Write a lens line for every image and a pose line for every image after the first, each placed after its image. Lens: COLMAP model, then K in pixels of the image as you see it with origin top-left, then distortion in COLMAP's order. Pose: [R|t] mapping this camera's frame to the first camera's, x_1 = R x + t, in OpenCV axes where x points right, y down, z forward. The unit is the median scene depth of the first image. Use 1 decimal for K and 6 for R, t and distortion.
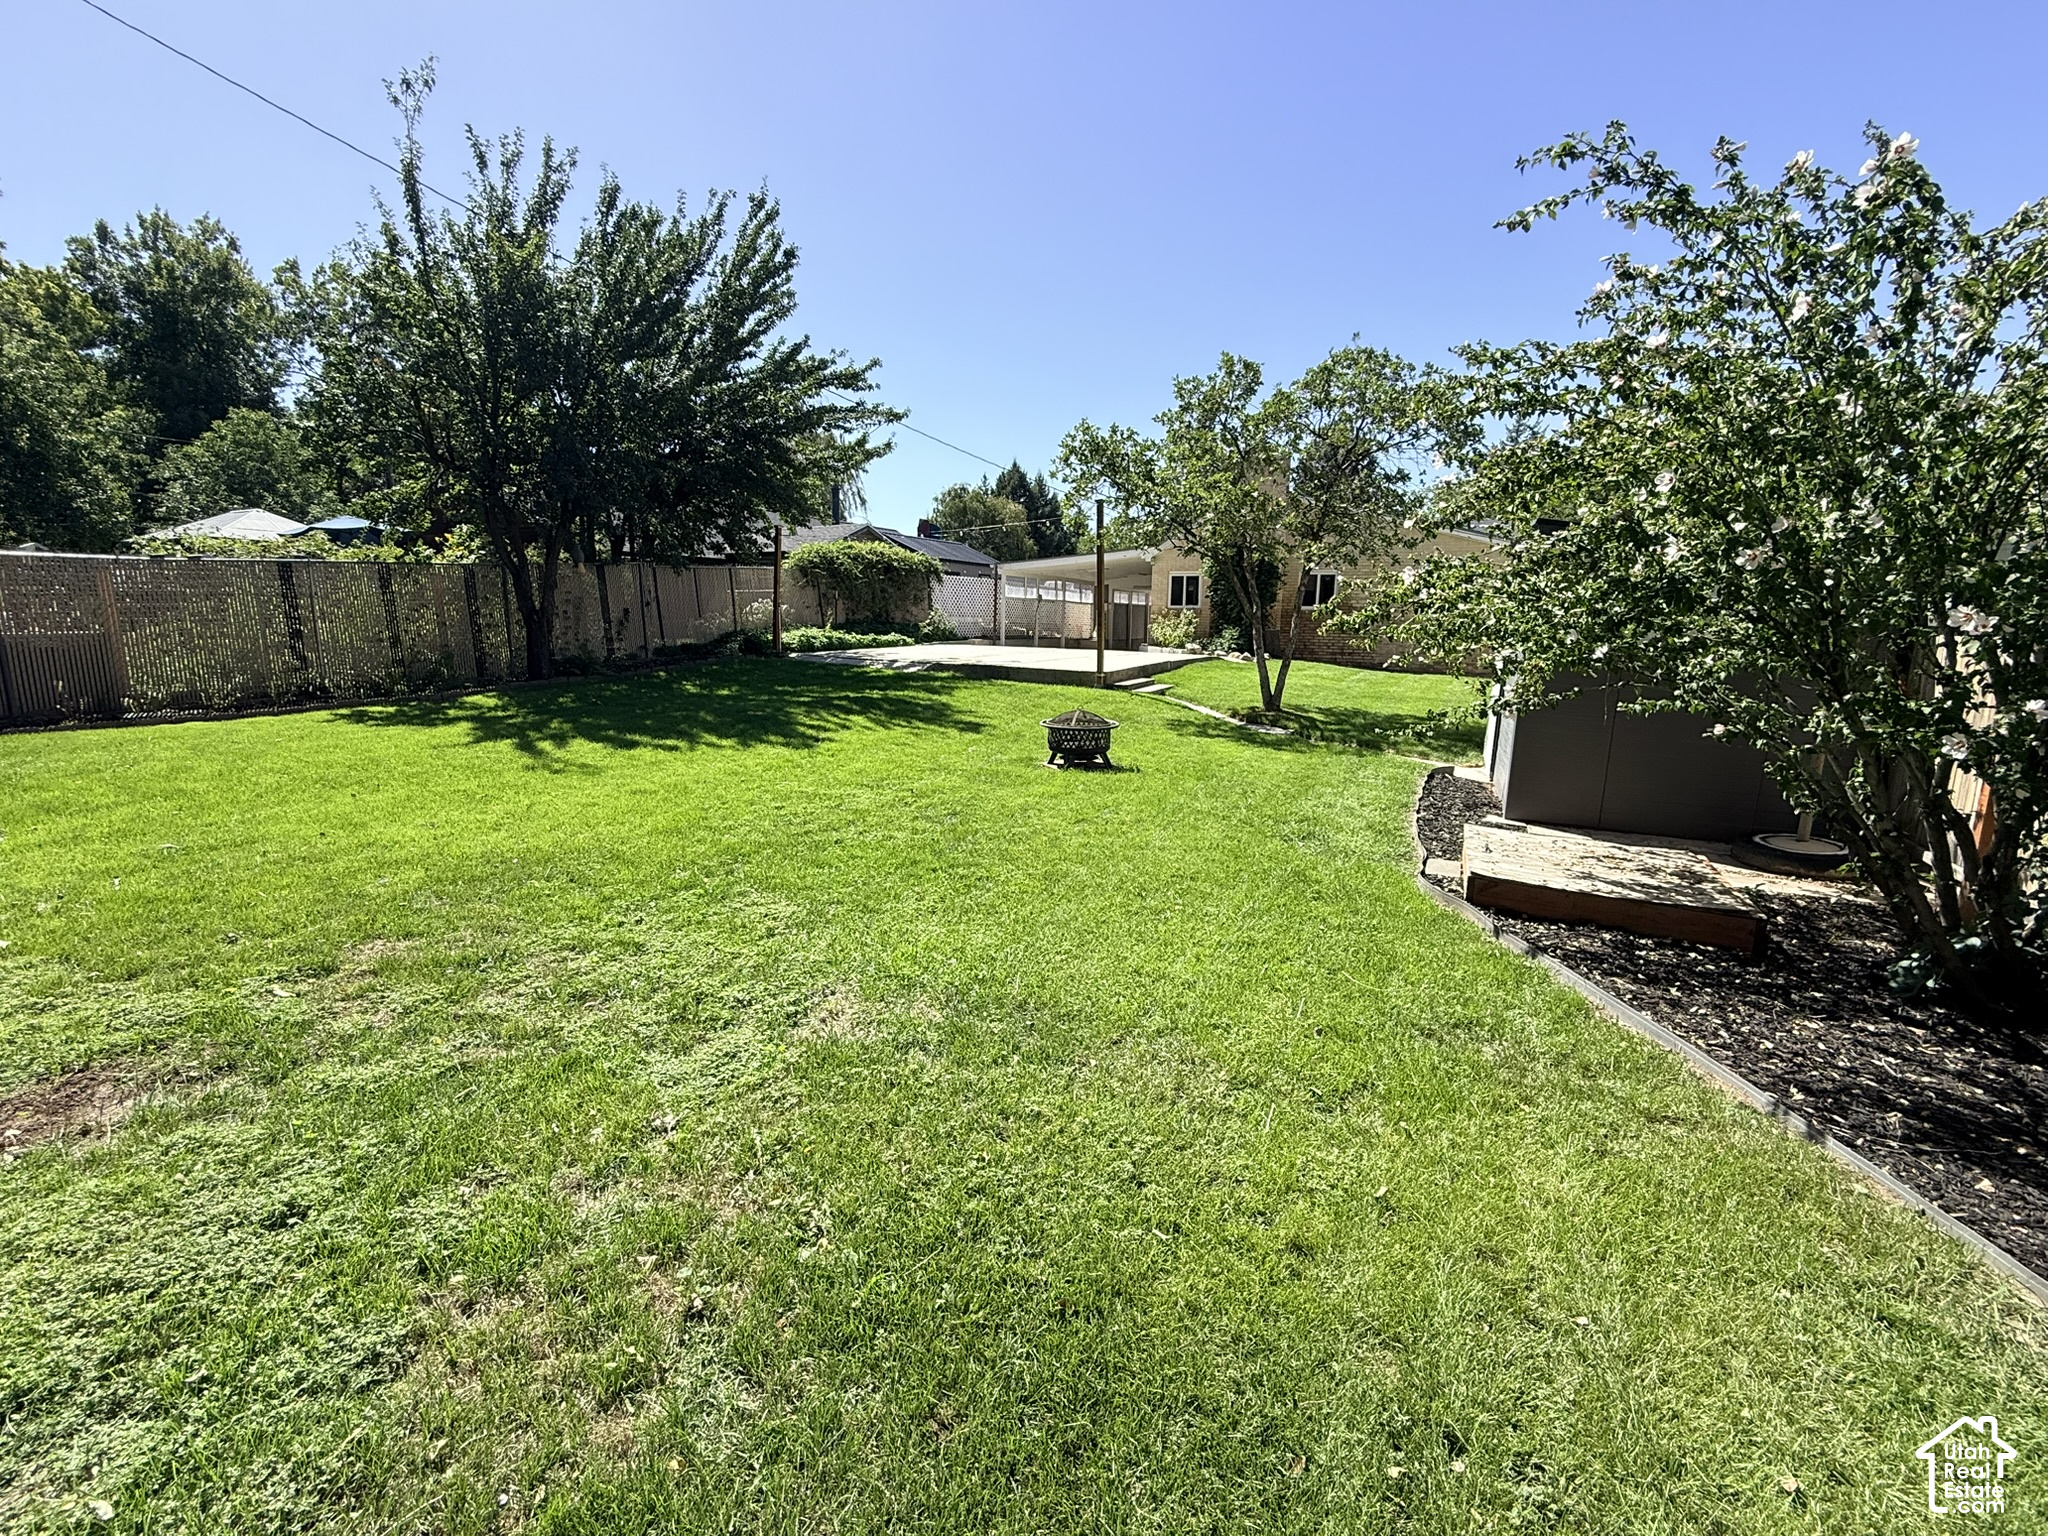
lens RADIAL K [[878.4, 0, 1023.9], [0, 878.4, 770.4], [0, 0, 1]] dist [-0.002035, -0.000172]
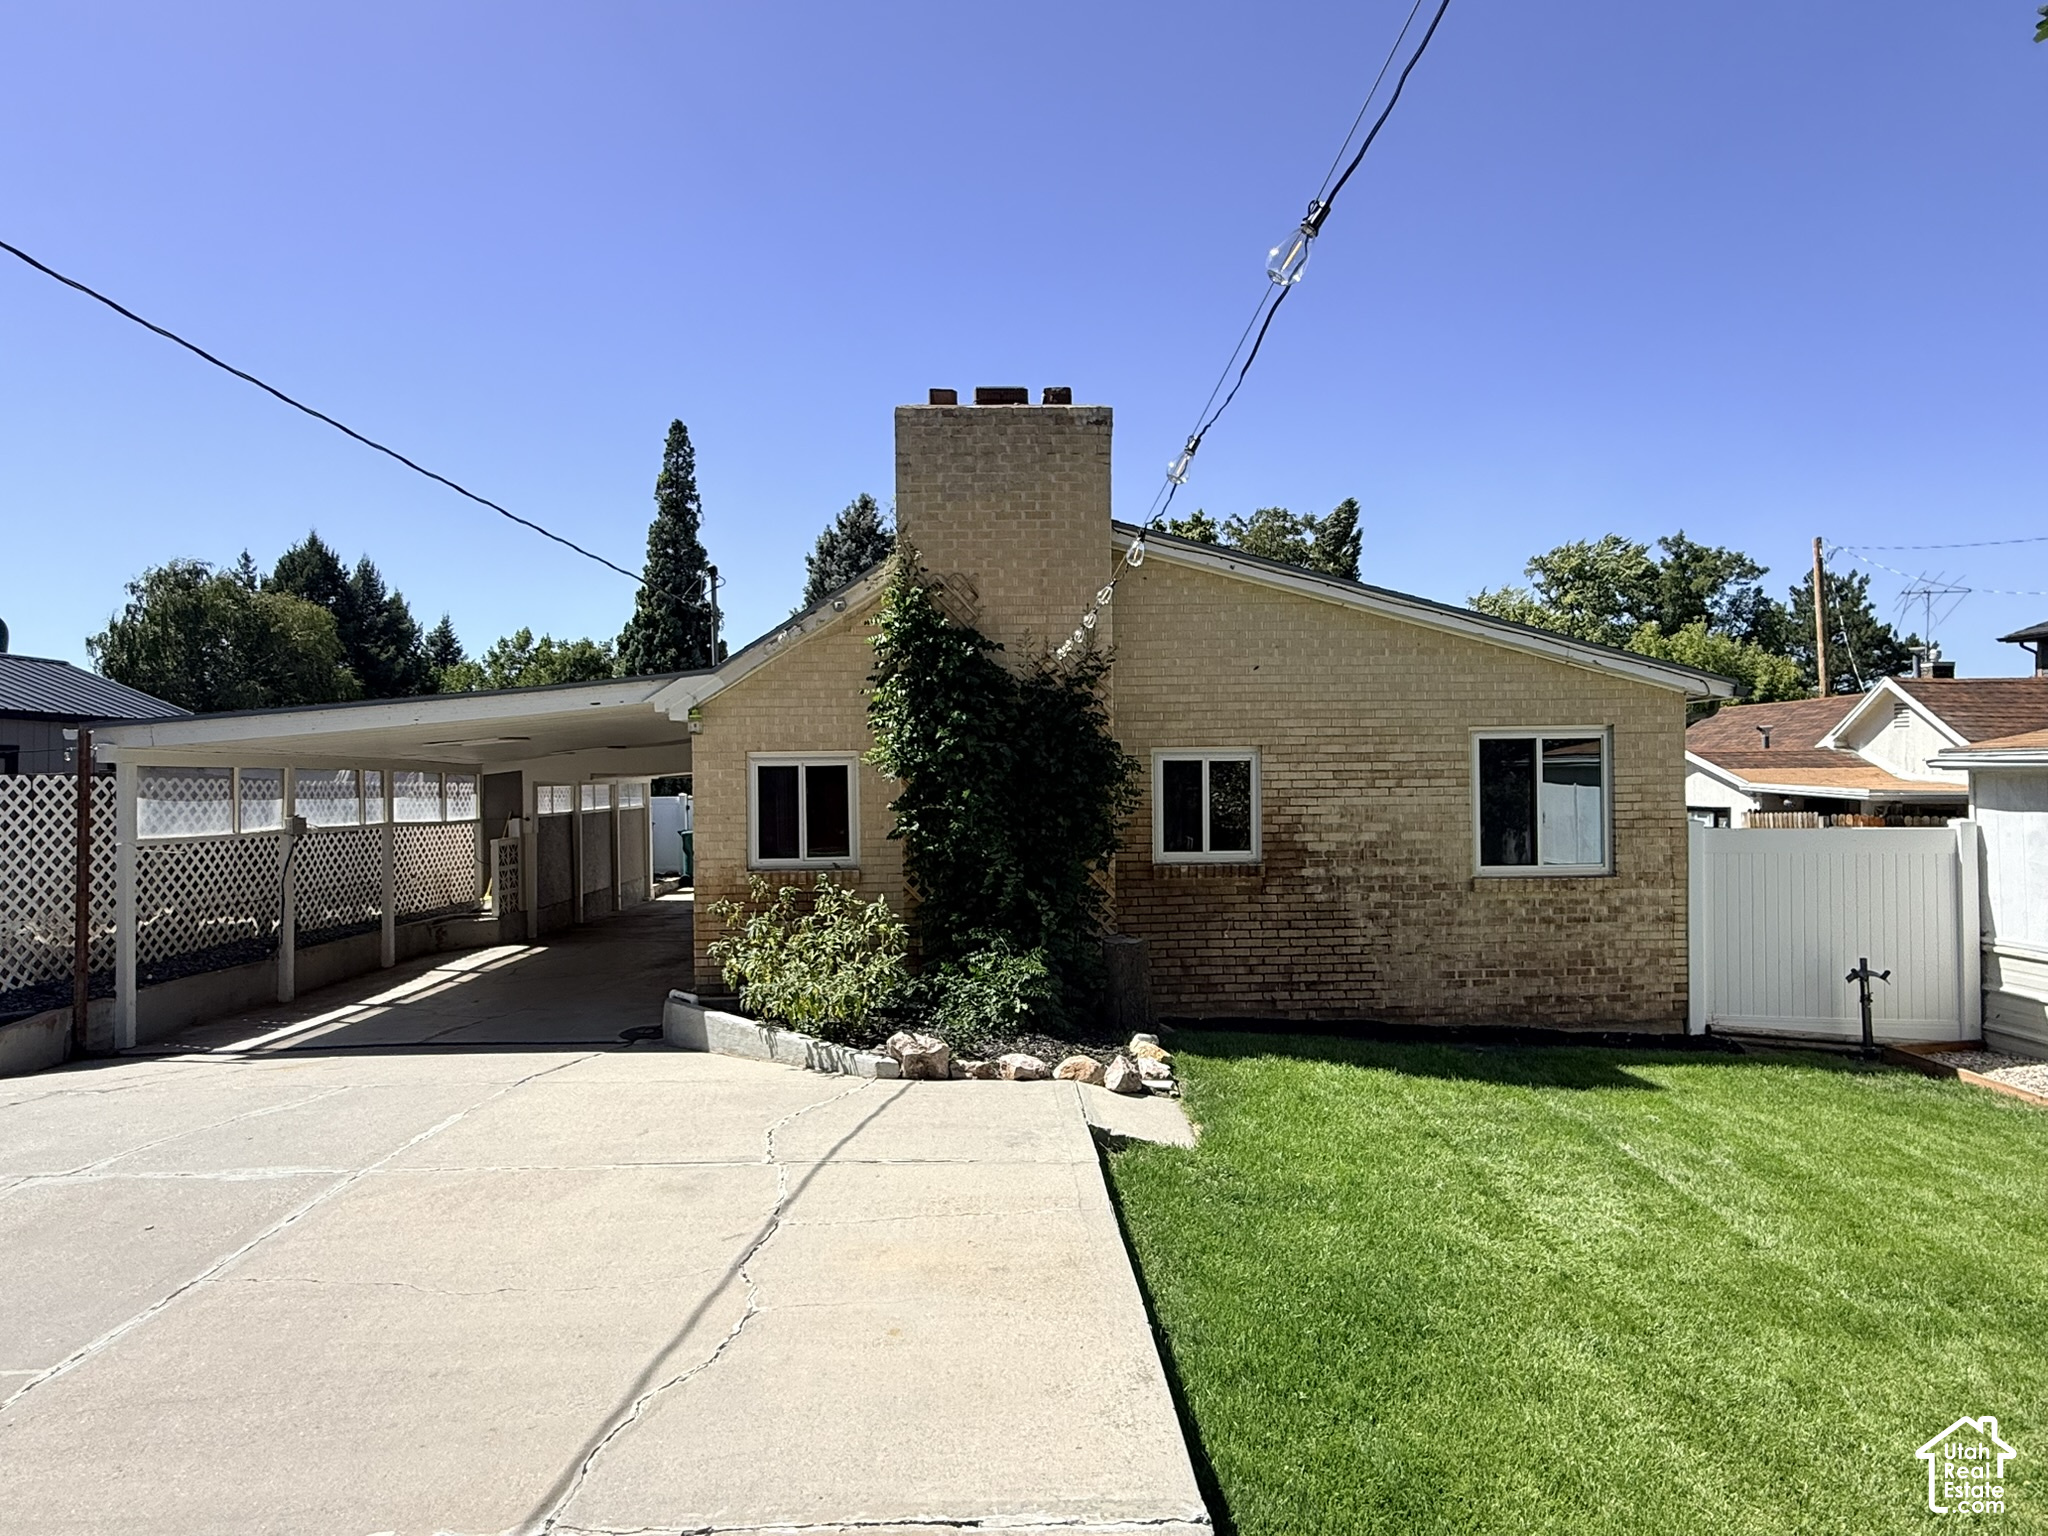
lens RADIAL K [[1141.6, 0, 1030.8], [0, 1141.6, 764.8], [0, 0, 1]] dist [-0.003257, -0.000351]
pose [[0.861442, -0.016141, 0.507600, 0.035903], [0.108324, 0.982334, -0.152597, -0.119920], [-0.496170, 0.186439, 0.847972, 0.485566]]
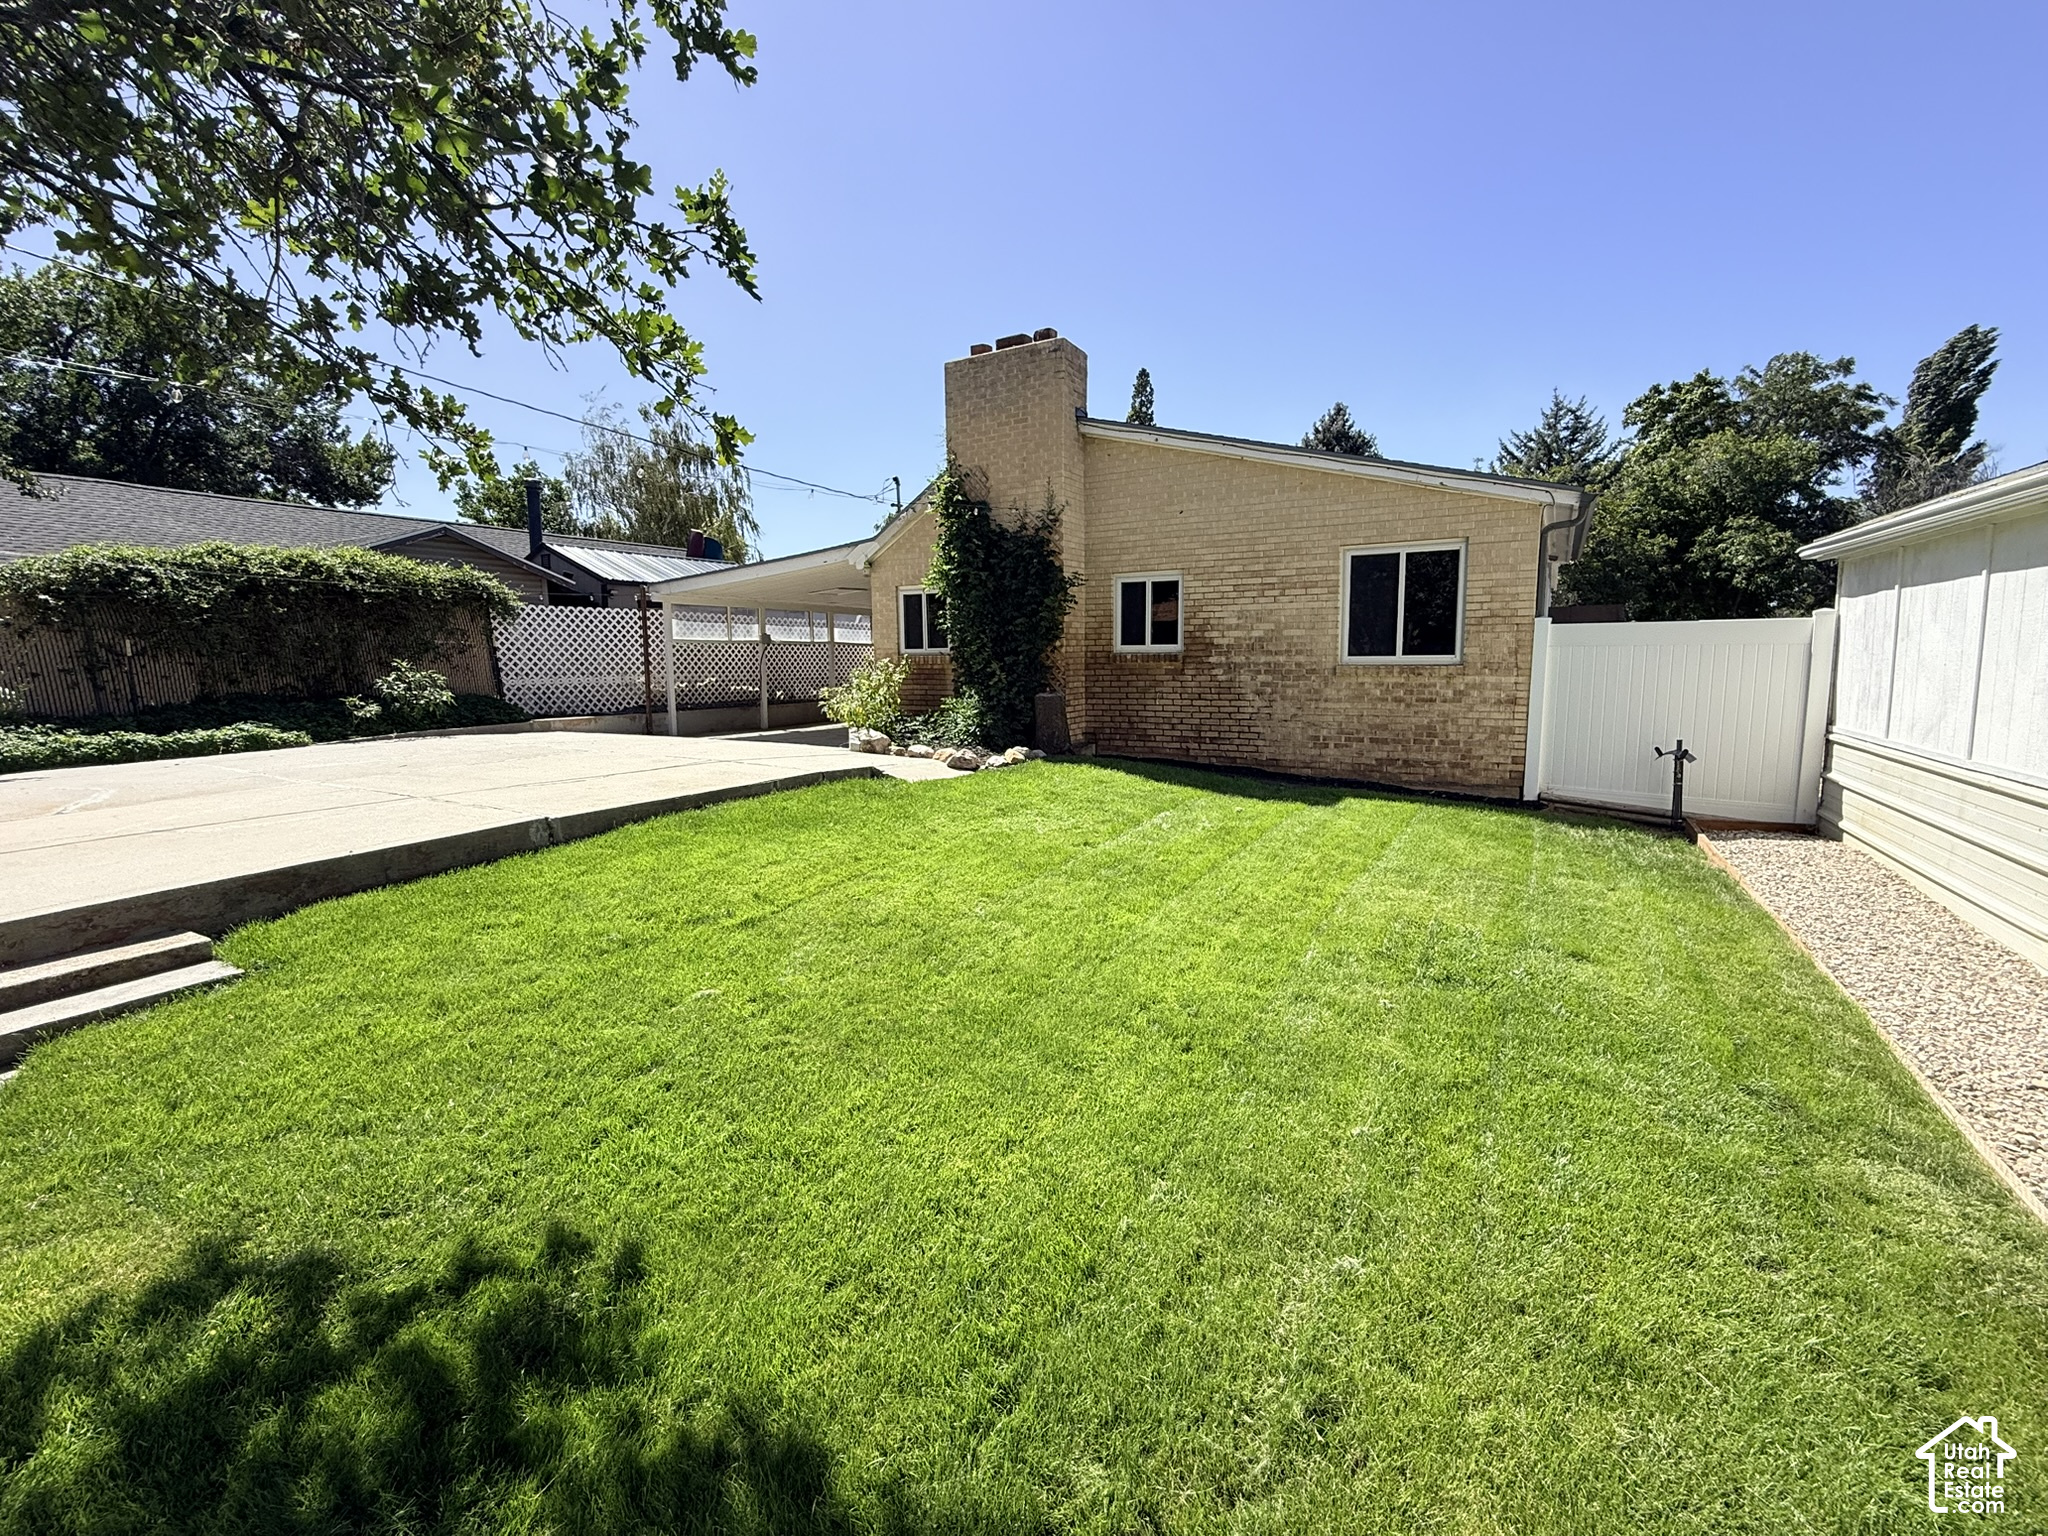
lens RADIAL K [[878.4, 0, 1030.4], [0, 878.4, 768.5], [0, 0, 1]] dist [-0.002035, -0.000172]
pose [[0.999263, -0.018144, -0.033813, 0.209607], [0.016696, 0.998951, -0.042638, -0.072873], [0.034551, 0.042042, 0.998518, 0.374933]]
